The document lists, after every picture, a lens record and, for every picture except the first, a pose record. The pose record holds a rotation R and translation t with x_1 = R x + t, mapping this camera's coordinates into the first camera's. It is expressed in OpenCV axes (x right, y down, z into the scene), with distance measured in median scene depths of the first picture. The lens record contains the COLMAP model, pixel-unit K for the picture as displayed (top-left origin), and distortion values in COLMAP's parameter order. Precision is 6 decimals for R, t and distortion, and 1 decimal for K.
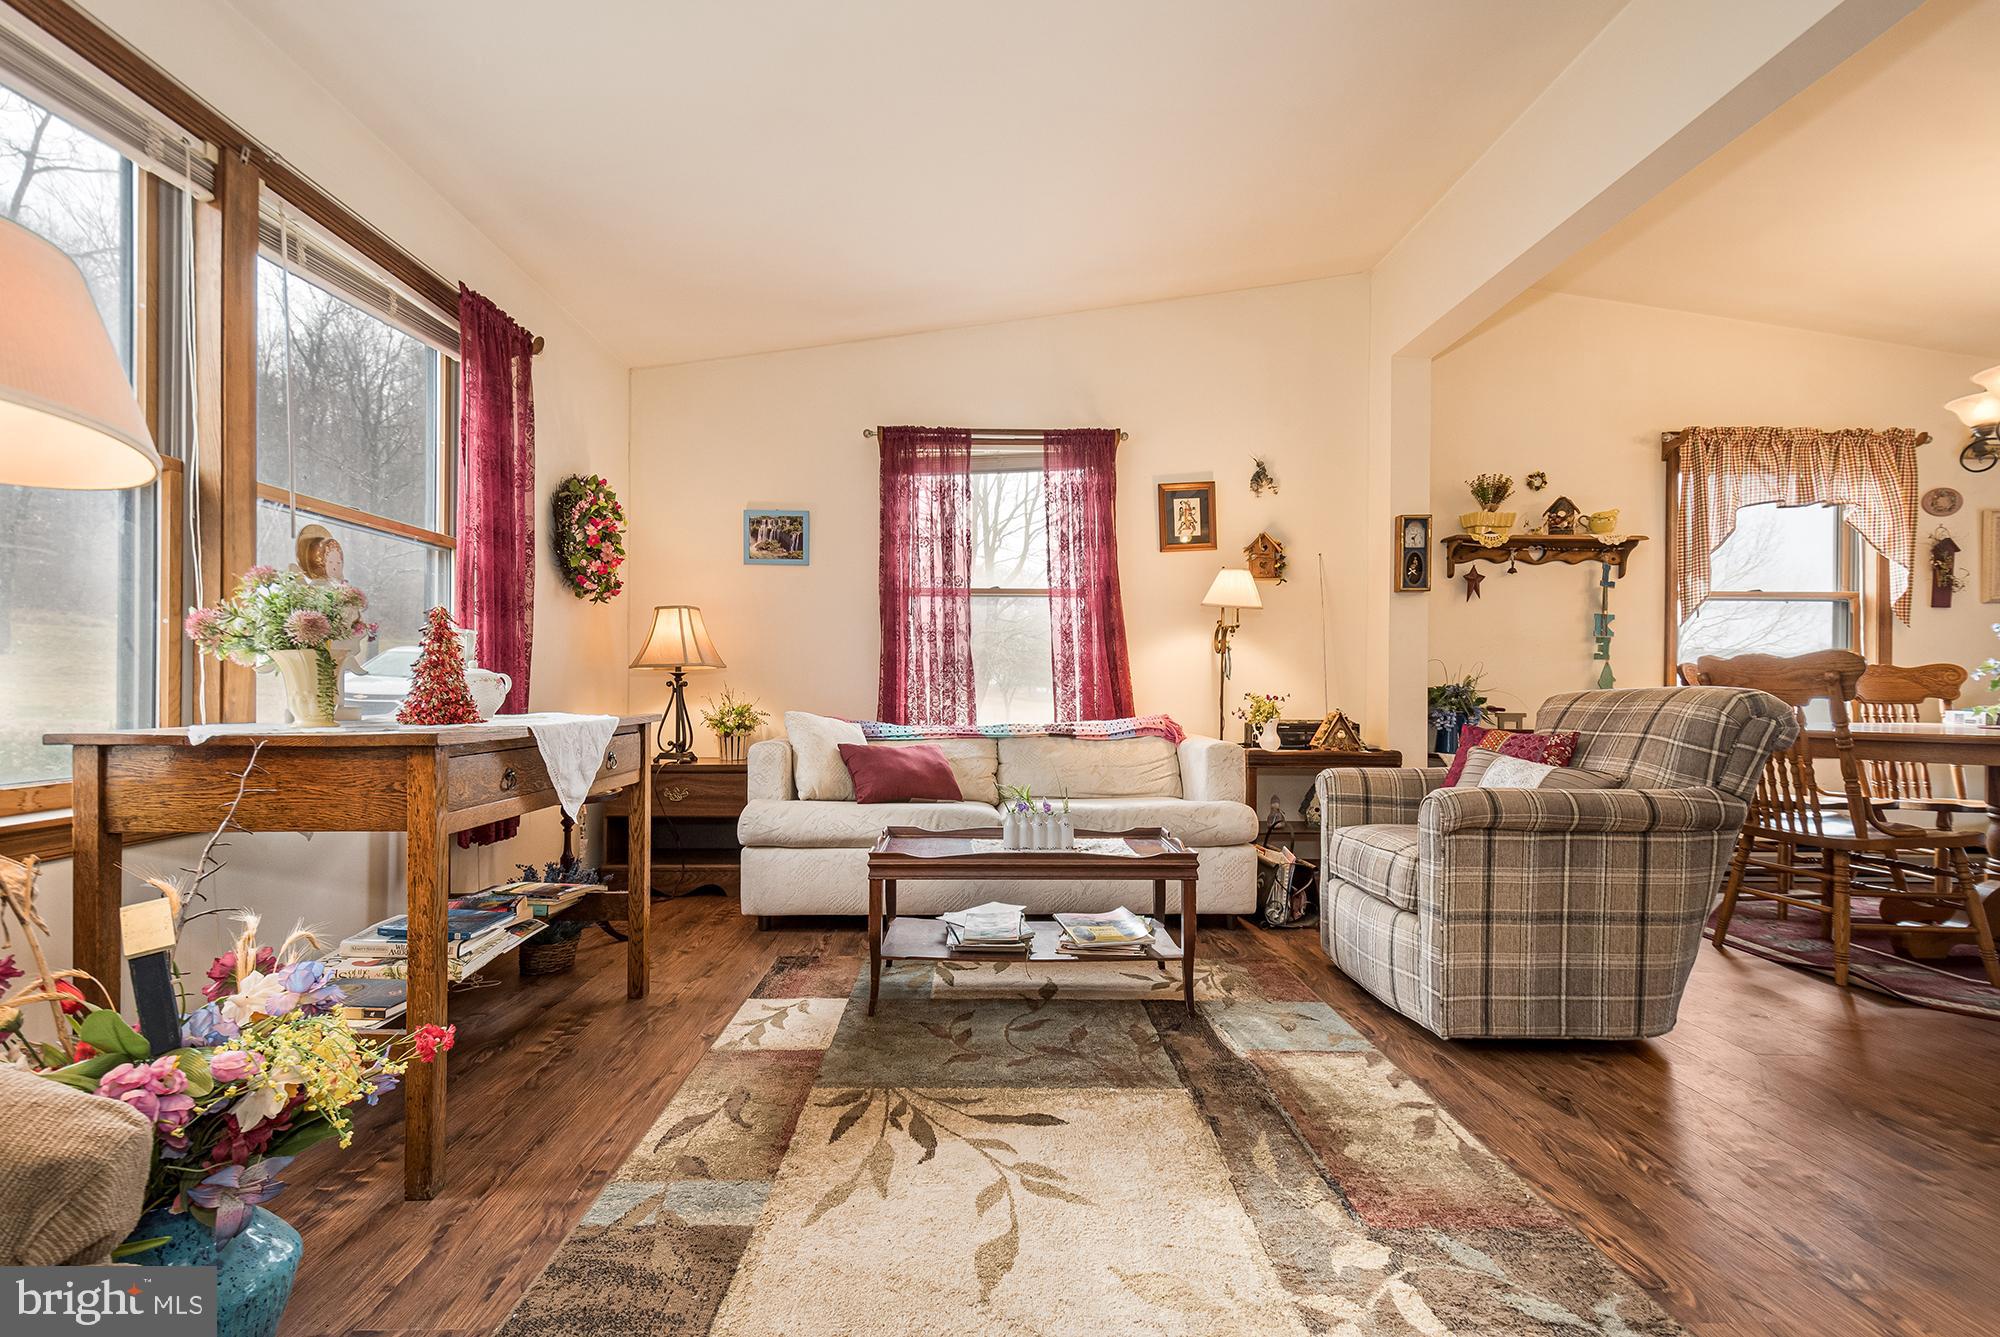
lens RADIAL K [[883.5, 0, 983.5], [0, 883.5, 688.4], [0, 0, 1]] dist [0.019975, -0.007568]
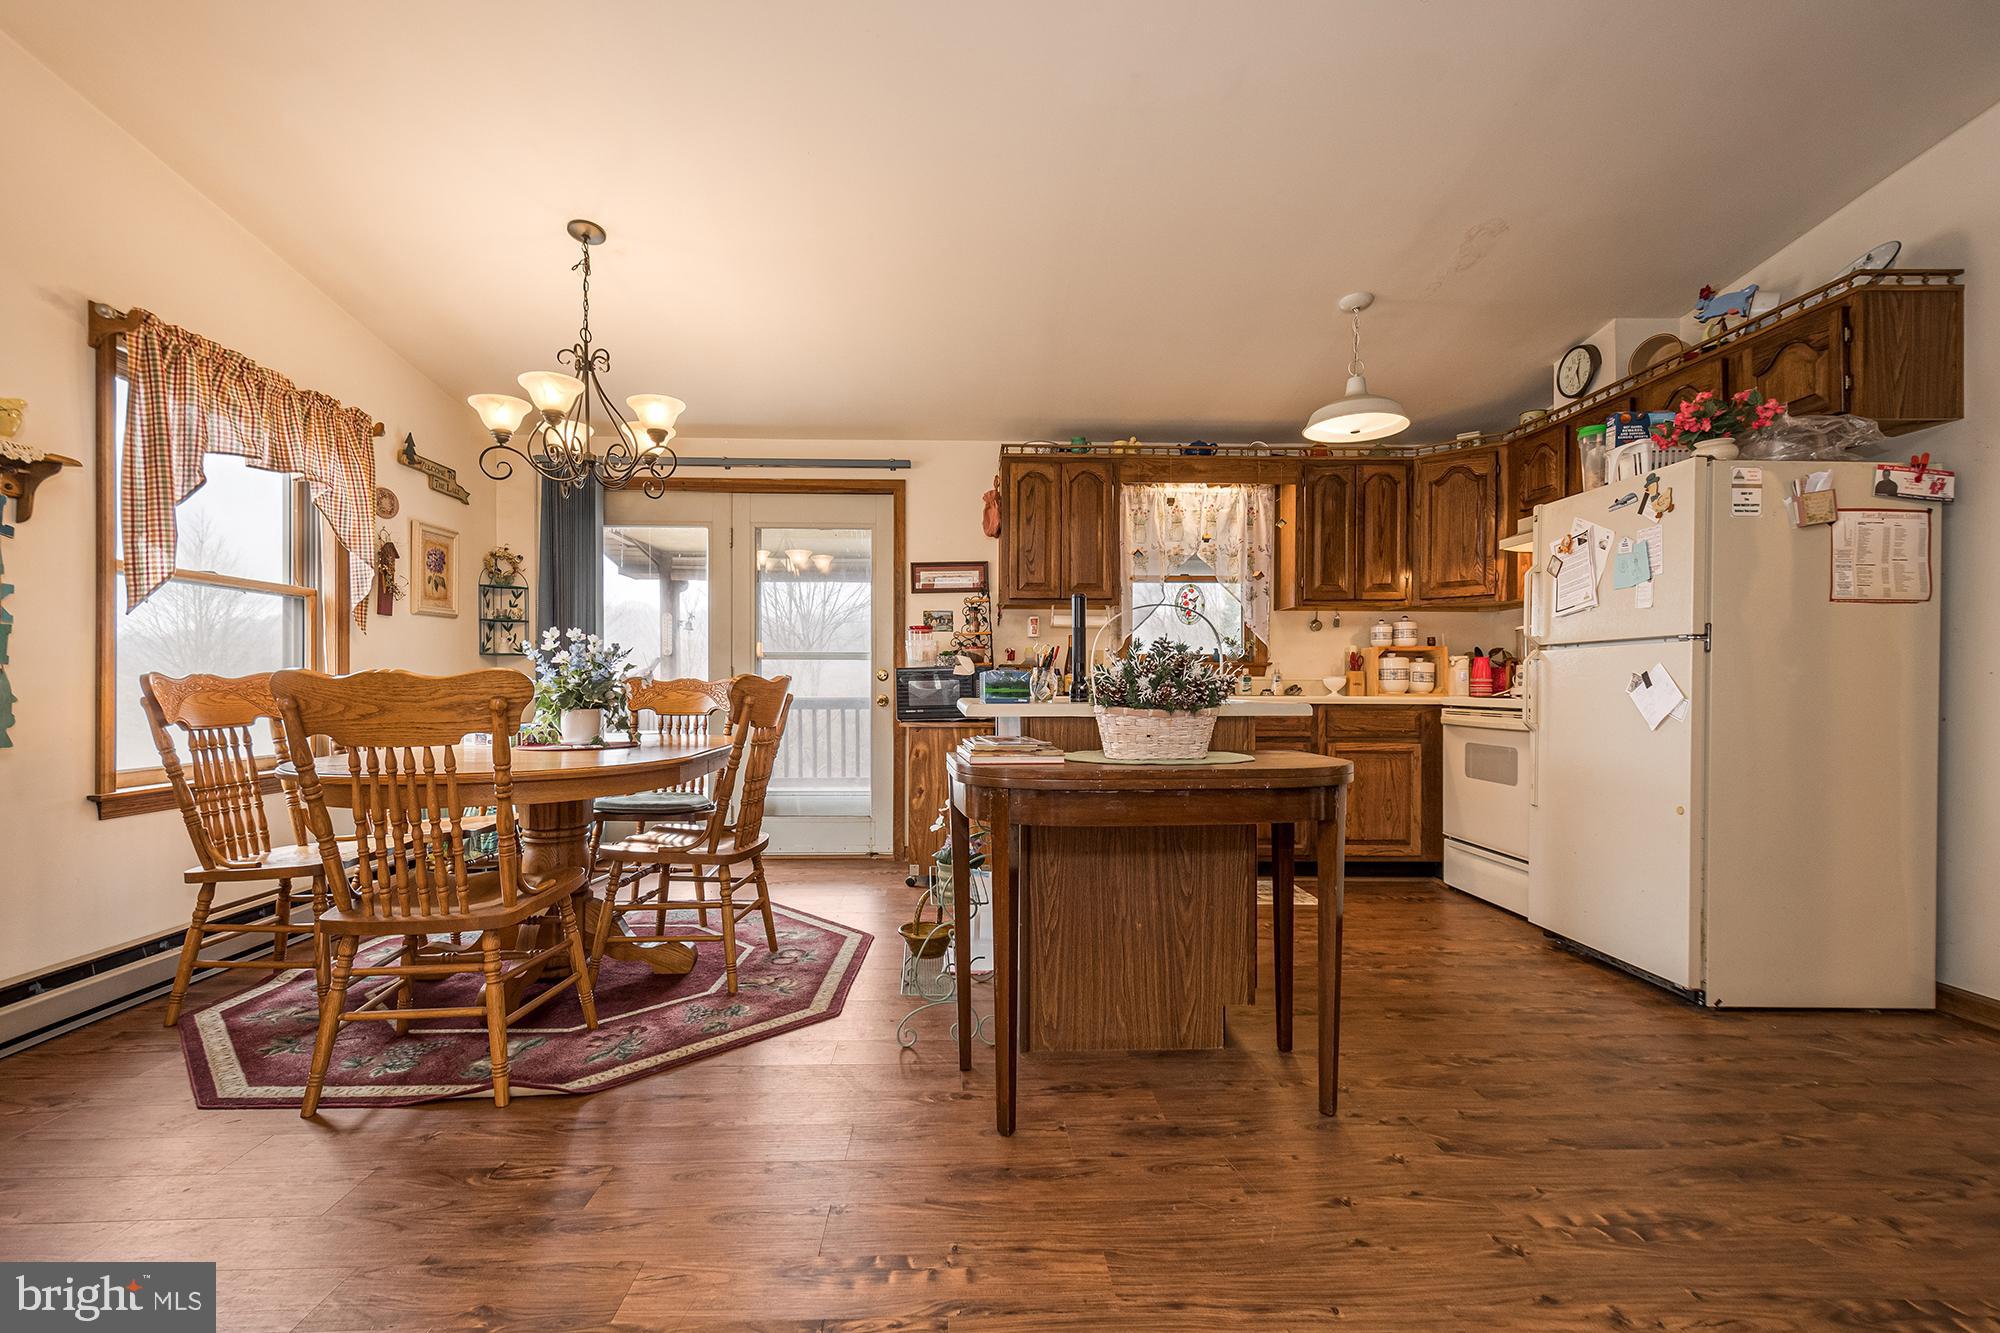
lens RADIAL K [[875.8, 0, 993.8], [0, 875.8, 685.6], [0, 0, 1]] dist [0.019295, -0.007206]
pose [[-0.028887, -0.005413, 0.999568, 0.125194], [0.000034, 0.999985, 0.005416, -0.021759], [-0.999583, 0.000190, -0.028886, 0.399097]]
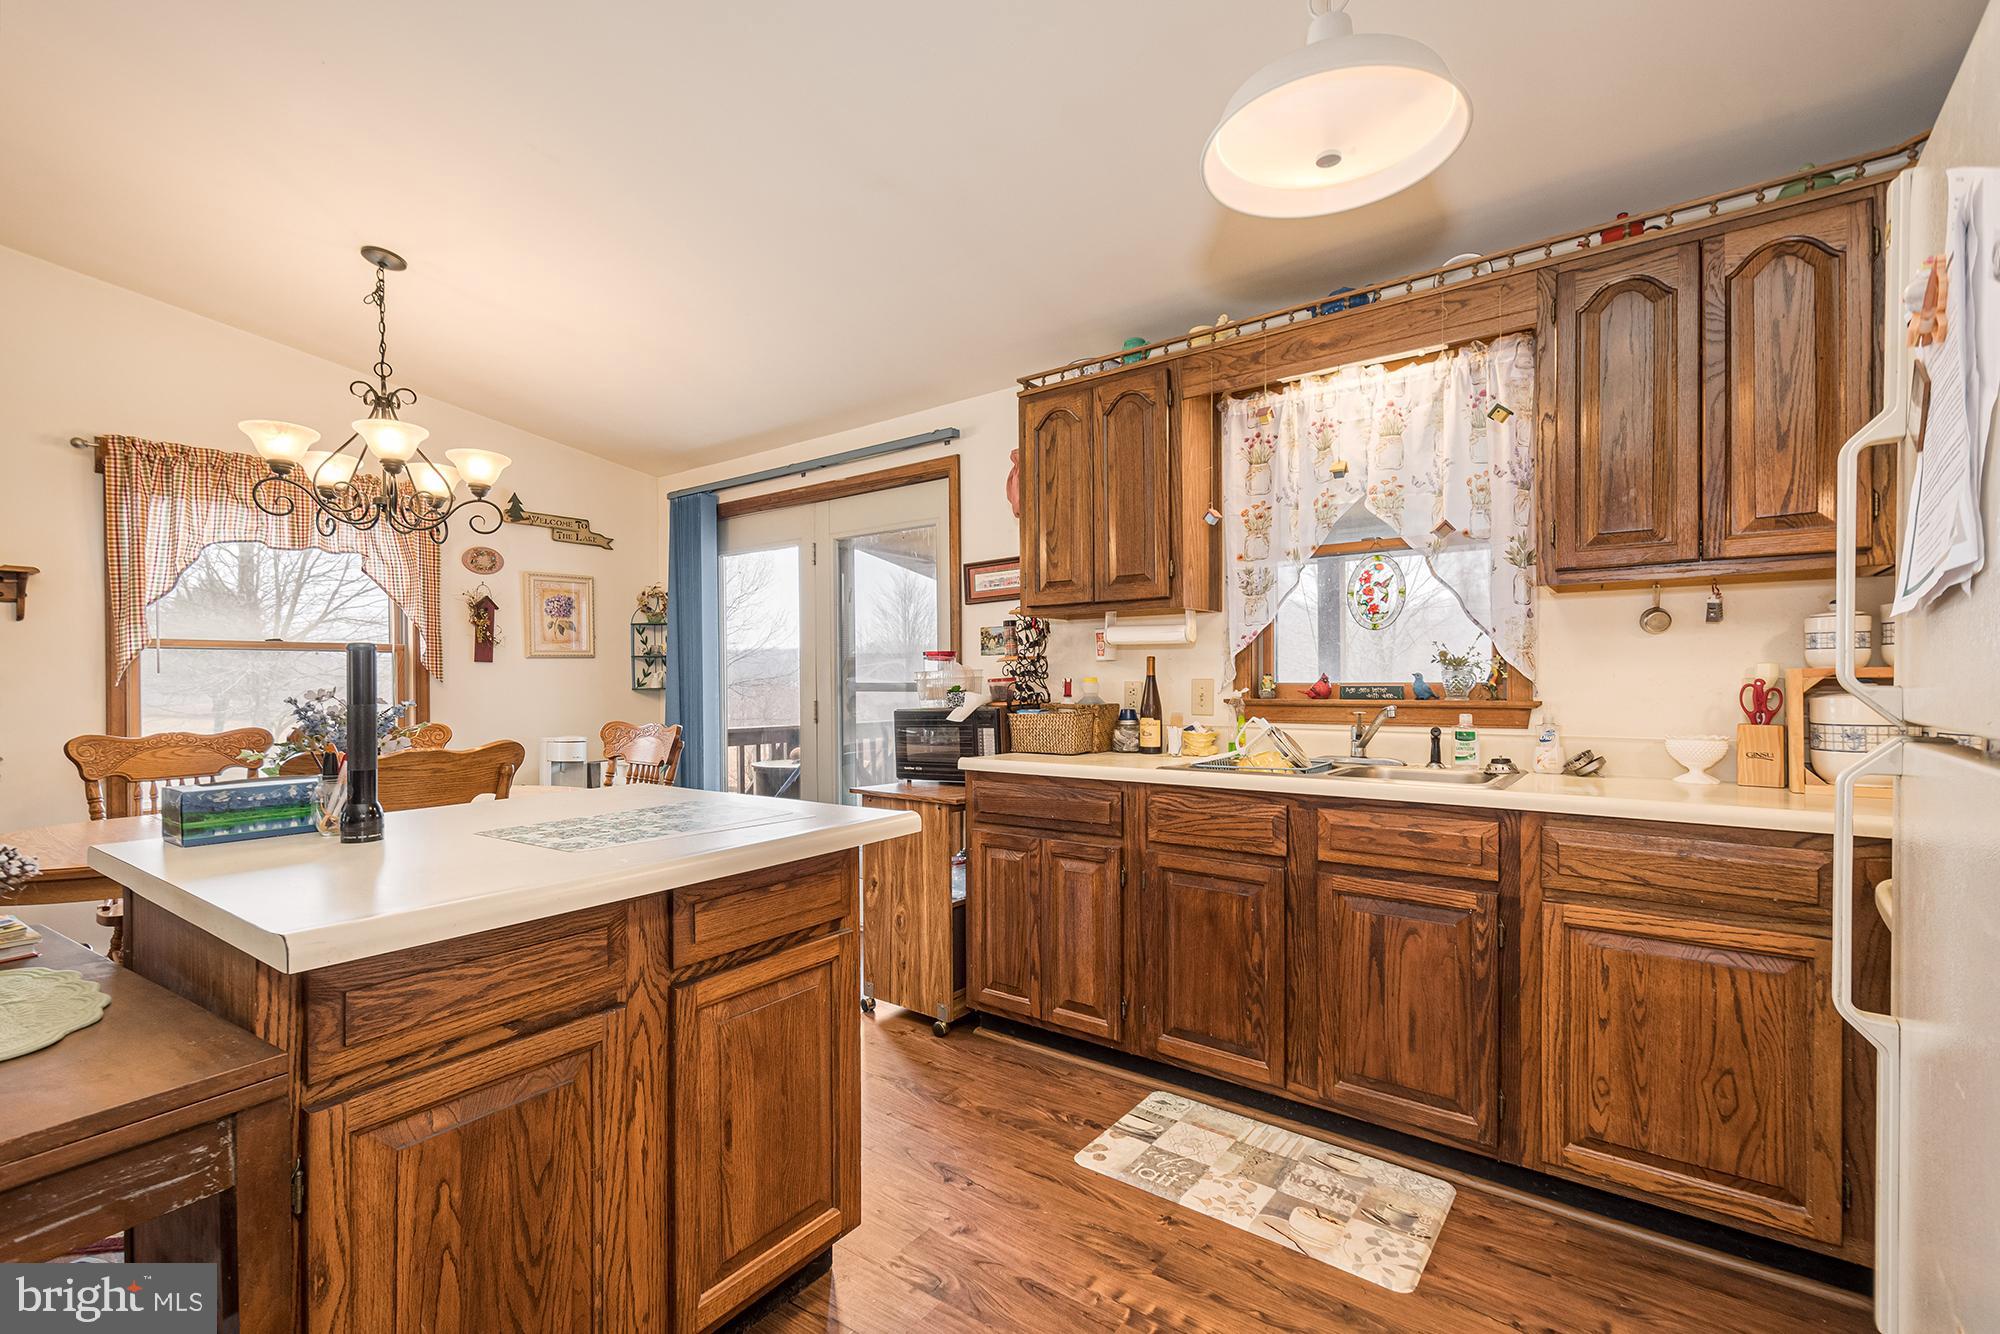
lens RADIAL K [[875.8, 0, 993.8], [0, 875.8, 686.1], [0, 0, 1]] dist [0.019295, -0.007206]
pose [[0.609309, -0.016630, 0.792759, 0.641403], [0.012336, 0.999858, 0.011493, -0.069593], [-0.792837, 0.002777, 0.609427, -0.097835]]
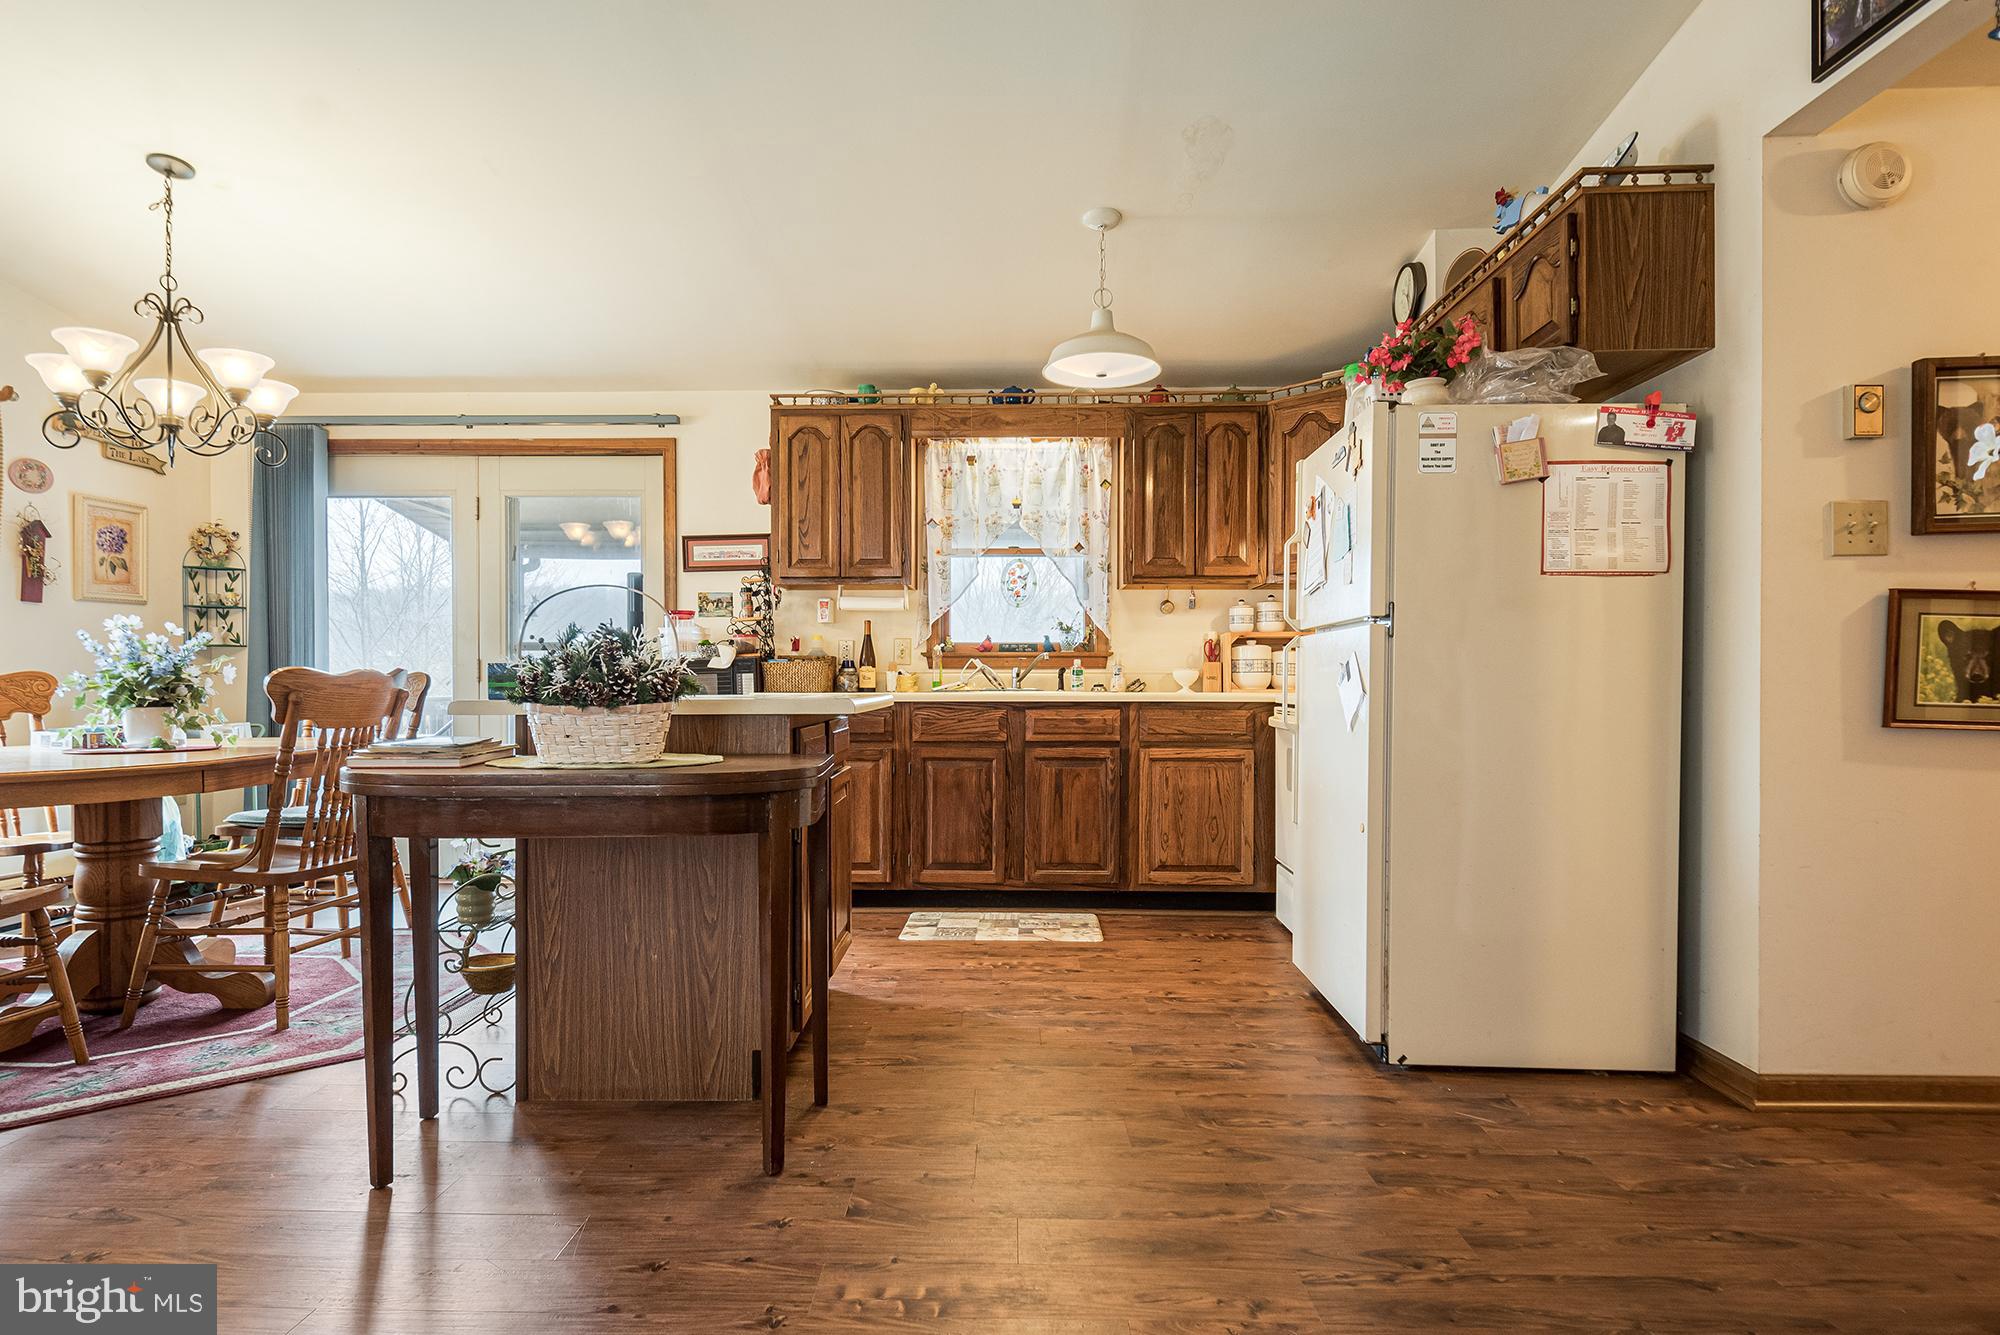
lens RADIAL K [[1062.2, 0, 998.5], [0, 1062.2, 690.4], [0, 0, 1]] dist [0.024671, -0.020203]
pose [[0.031600, -0.012694, 0.999420, 0.102203], [0.002371, 0.999917, 0.012625, -0.019033], [-0.999498, 0.001971, 0.031627, 0.067799]]
